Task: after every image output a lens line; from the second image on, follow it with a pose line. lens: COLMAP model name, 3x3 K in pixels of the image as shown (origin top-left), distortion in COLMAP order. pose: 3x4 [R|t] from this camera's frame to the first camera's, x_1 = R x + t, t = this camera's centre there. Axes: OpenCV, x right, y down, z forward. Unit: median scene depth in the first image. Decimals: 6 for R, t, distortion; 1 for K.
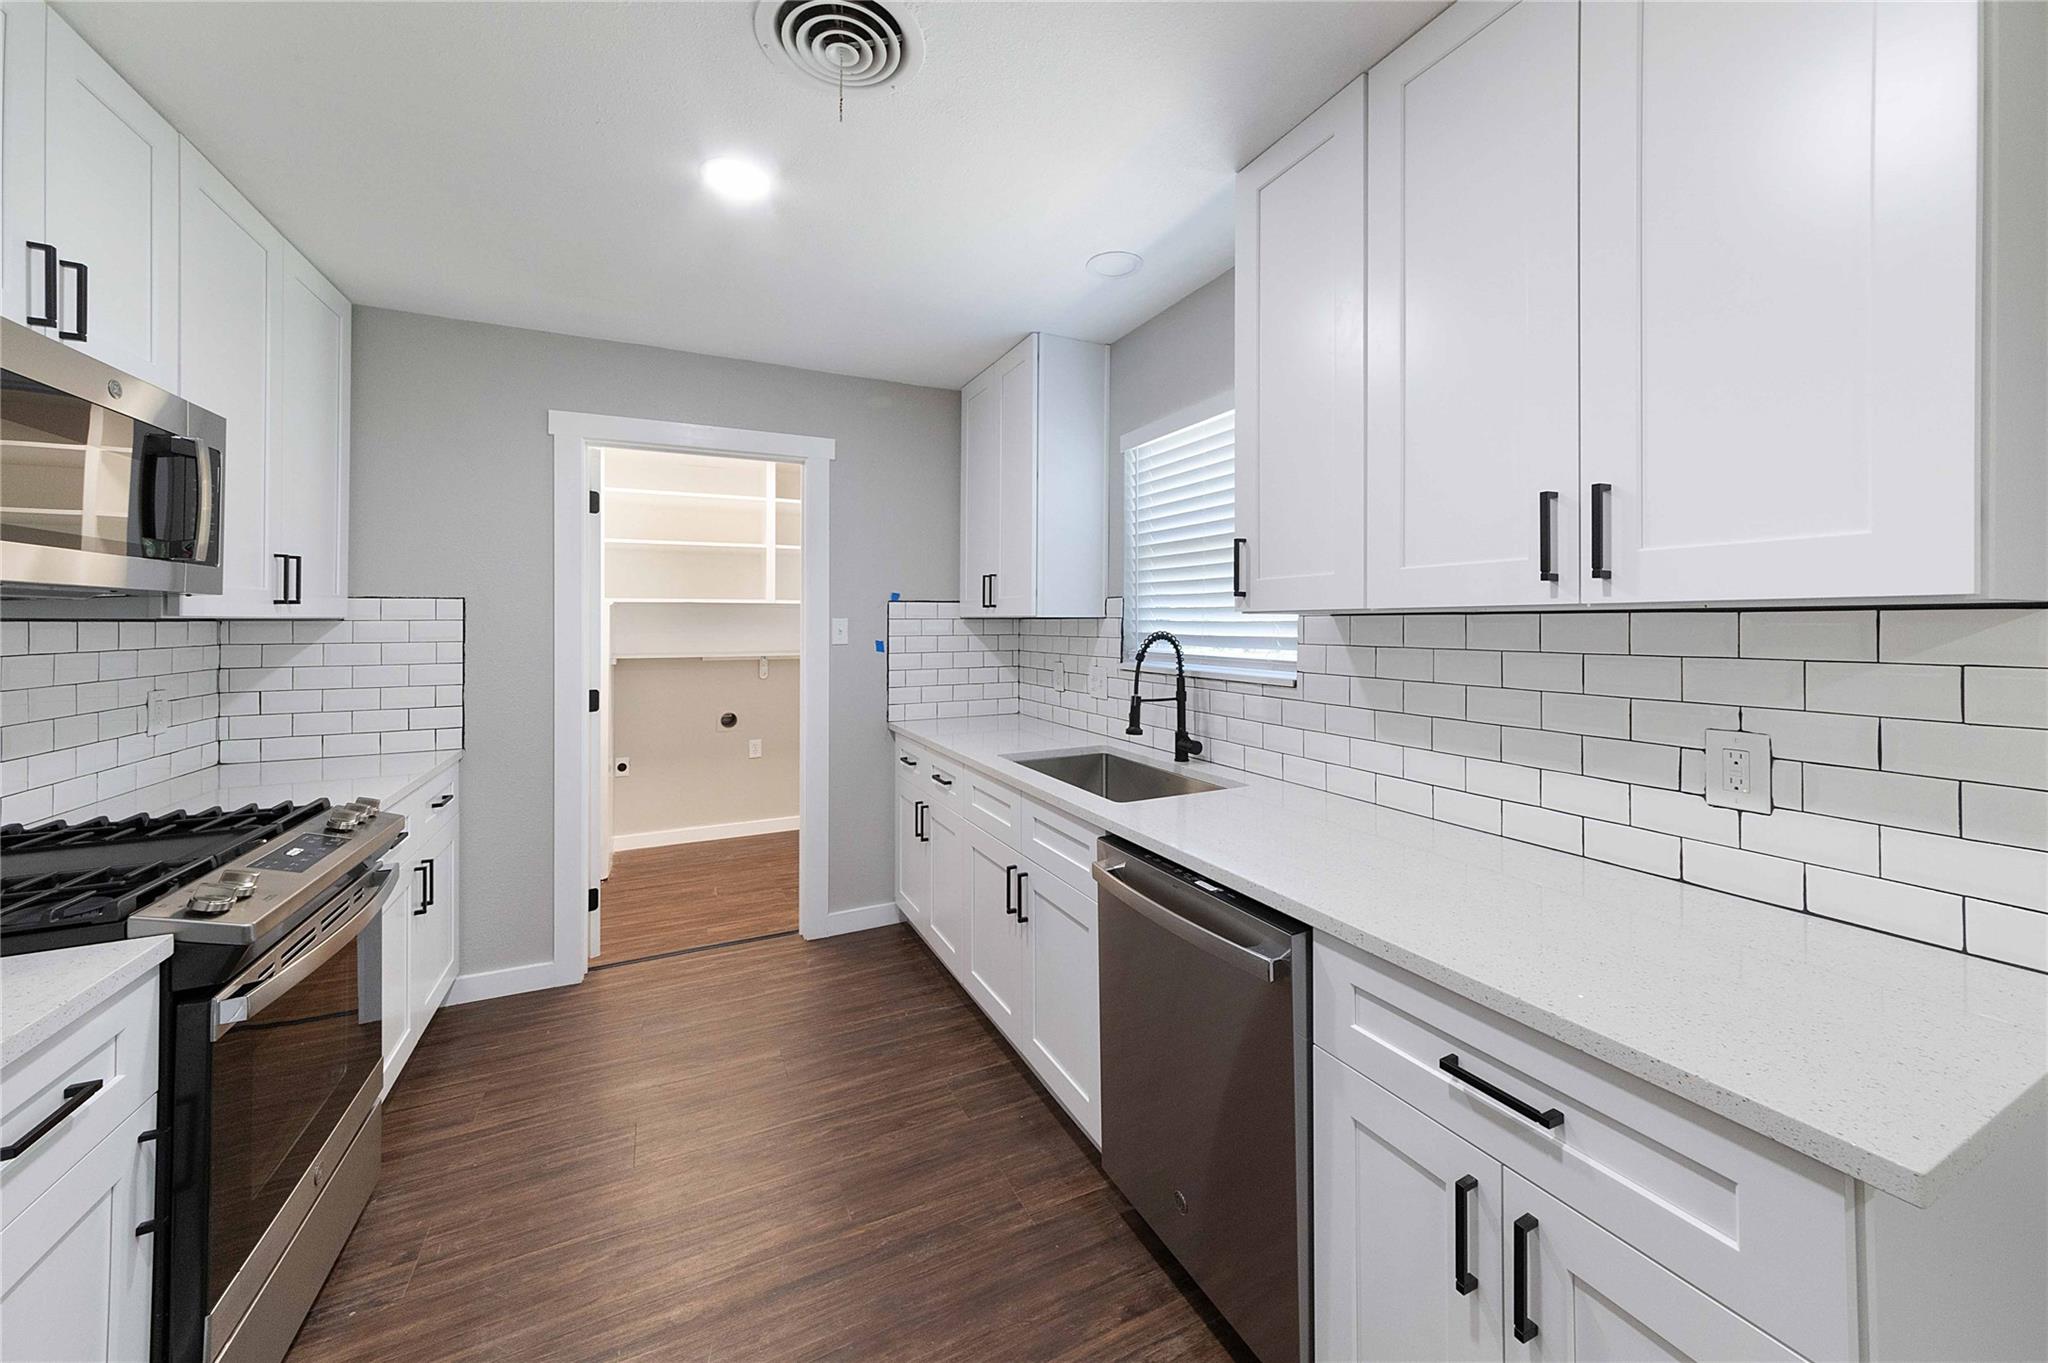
lens RADIAL K [[749.5, 0, 1026.0], [0, 749.5, 616.8], [0, 0, 1]] dist [-0.000147, 0.000025]
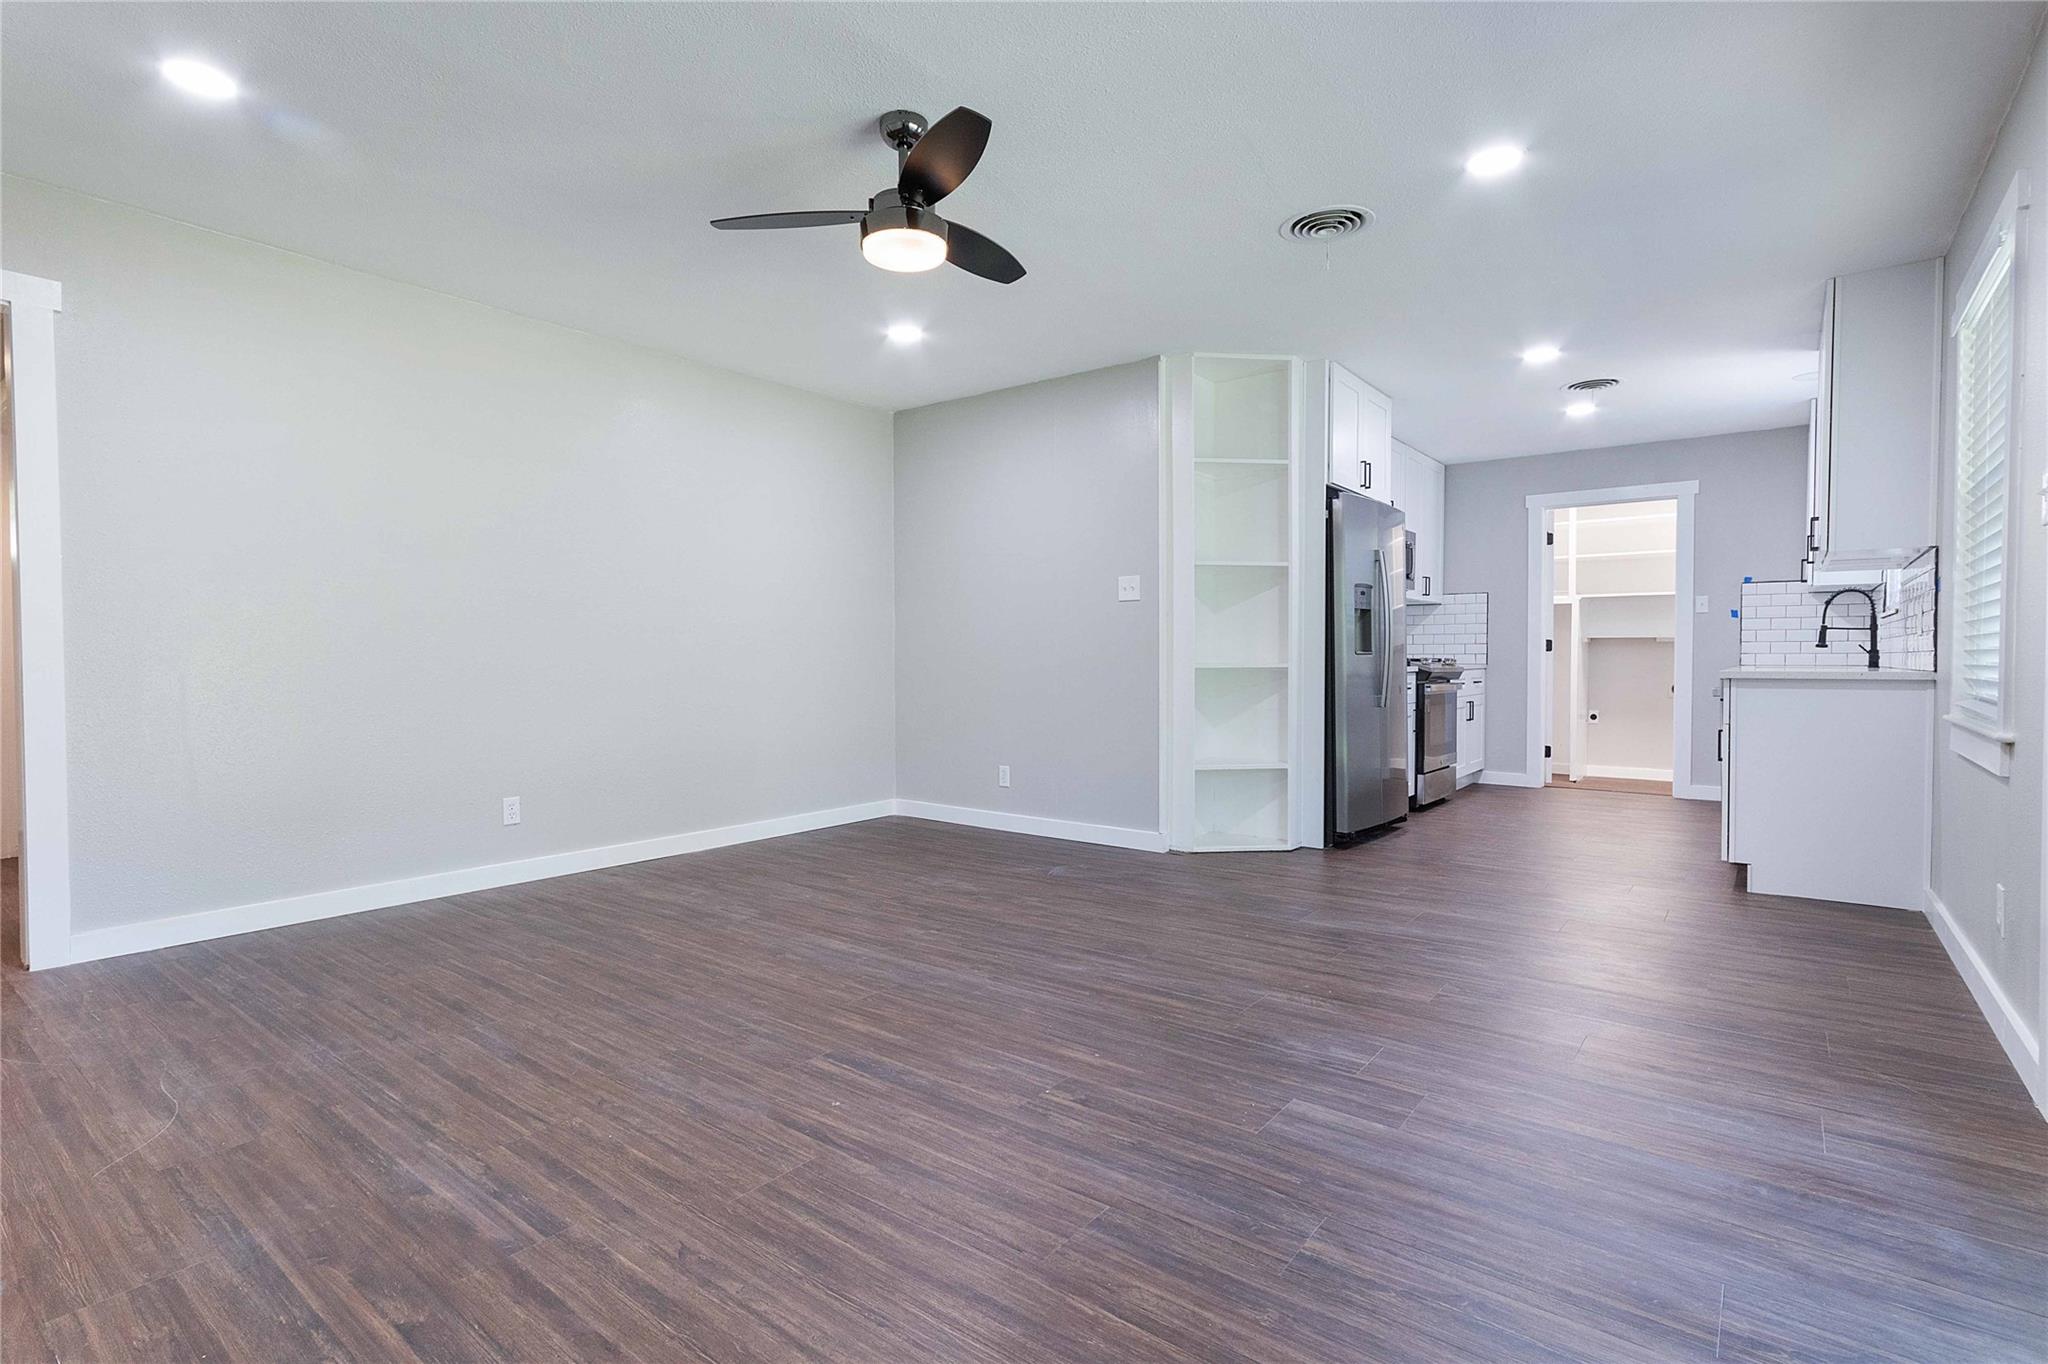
lens RADIAL K [[979.1, 0, 1024.0], [0, 979.1, 682.0], [0, 0, 1]] dist [-0.006601, 0.006080]
pose [[0.445974, 0.024781, -0.894703, 0.999410], [0.006922, 0.999491, 0.031134, 0.114074], [0.895019, -0.020078, 0.445576, -1.229110]]
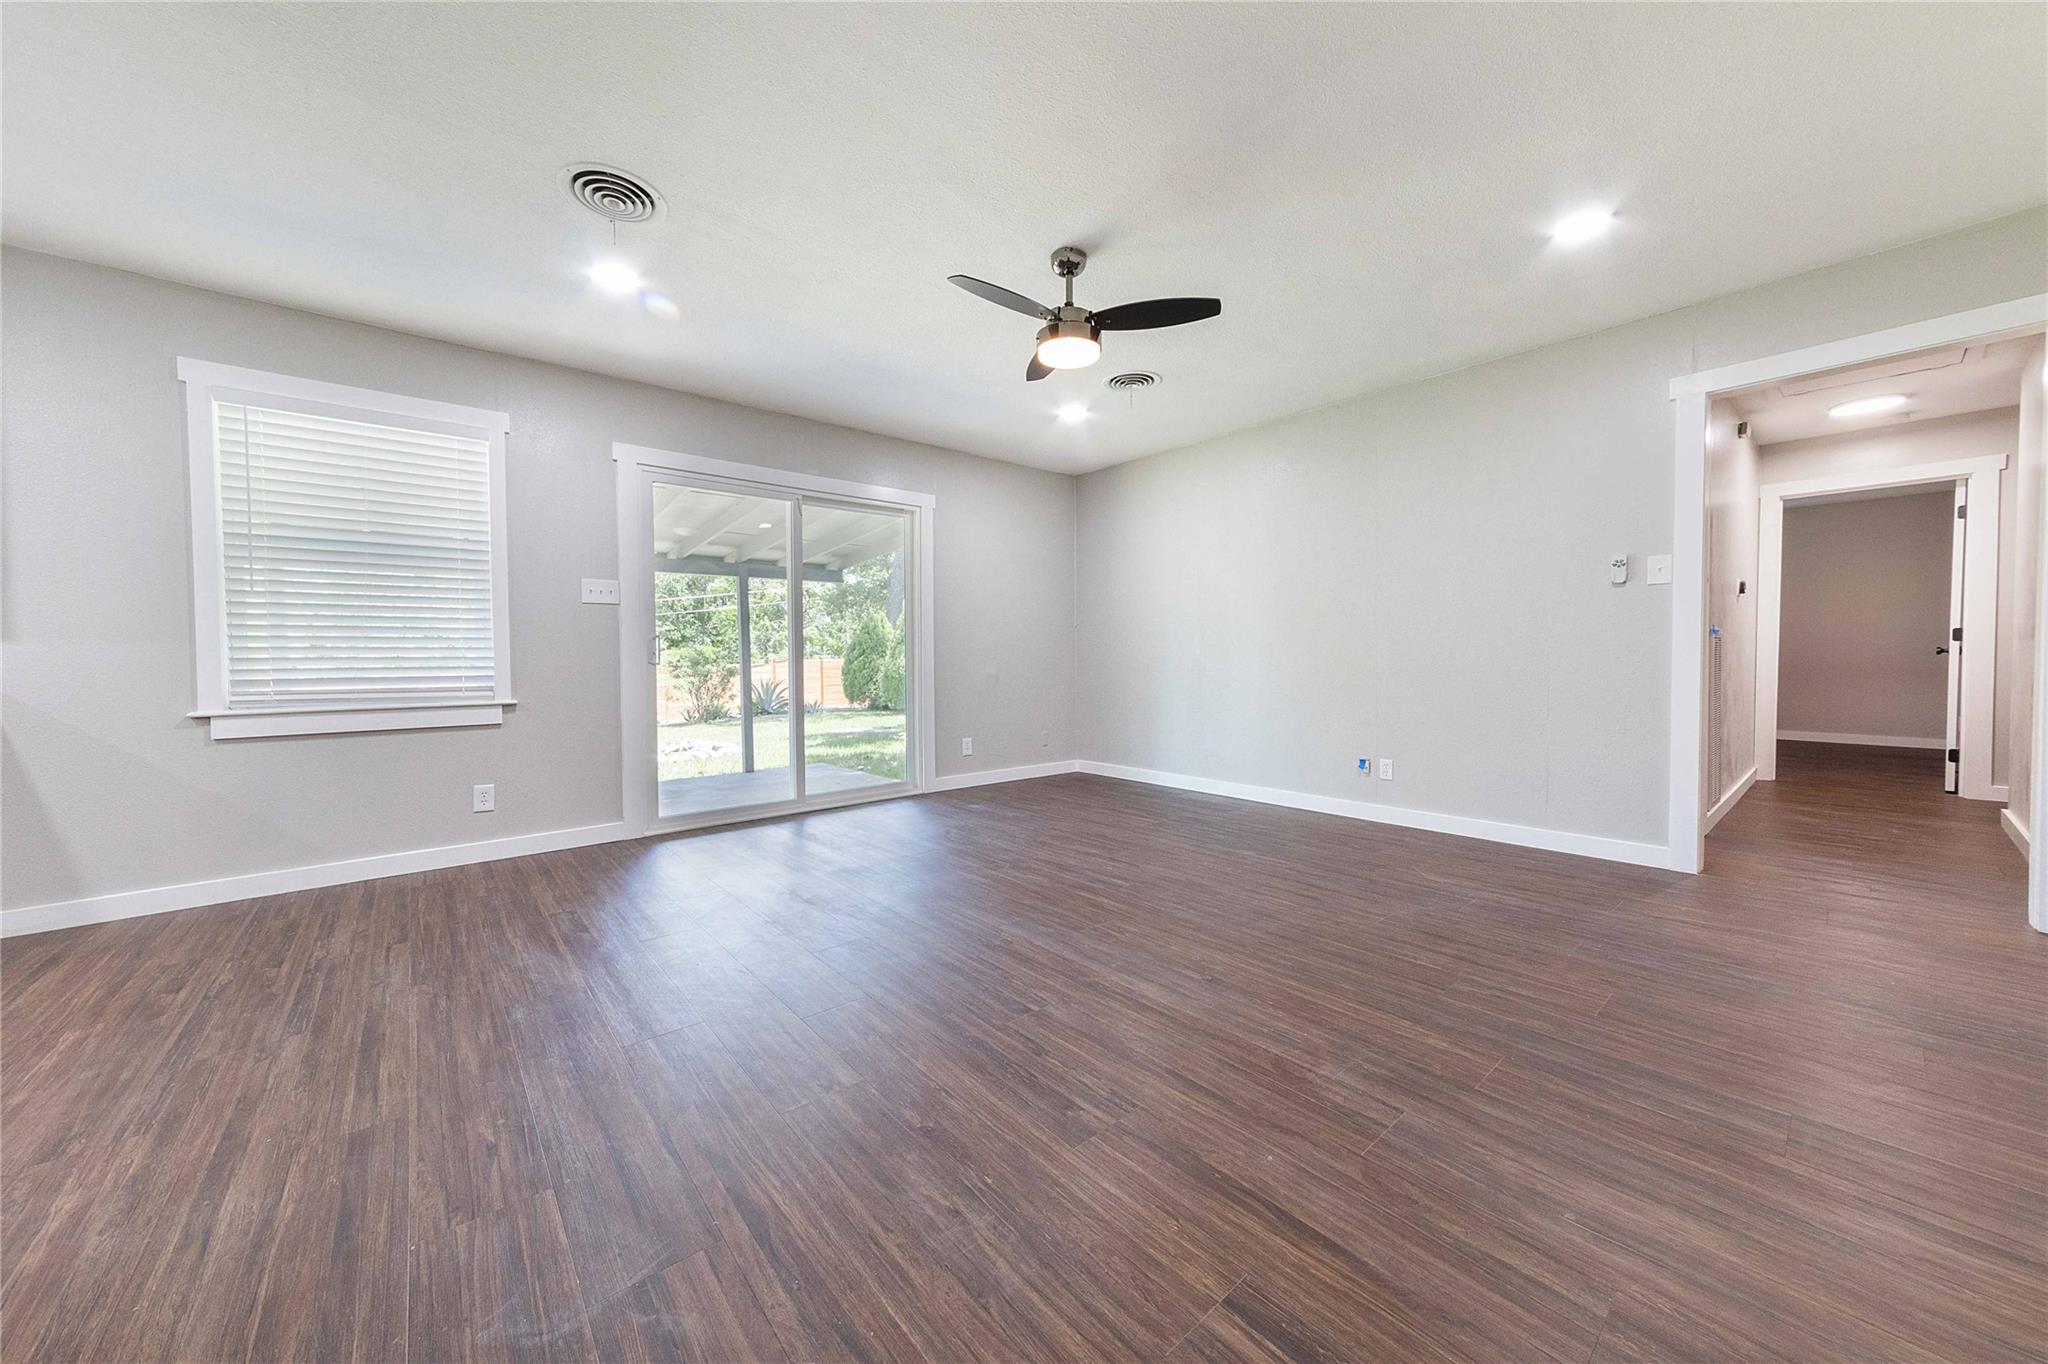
lens RADIAL K [[721.0, 0, 1020.7], [0, 721.0, 675.1], [0, 0, 1]] dist [-0.007358, 0.005972]
pose [[-0.251019, -0.022936, 0.967710, -0.671208], [0.002917, 0.999697, 0.024451, 0.121888], [-0.967978, 0.008961, -0.250876, -0.652066]]
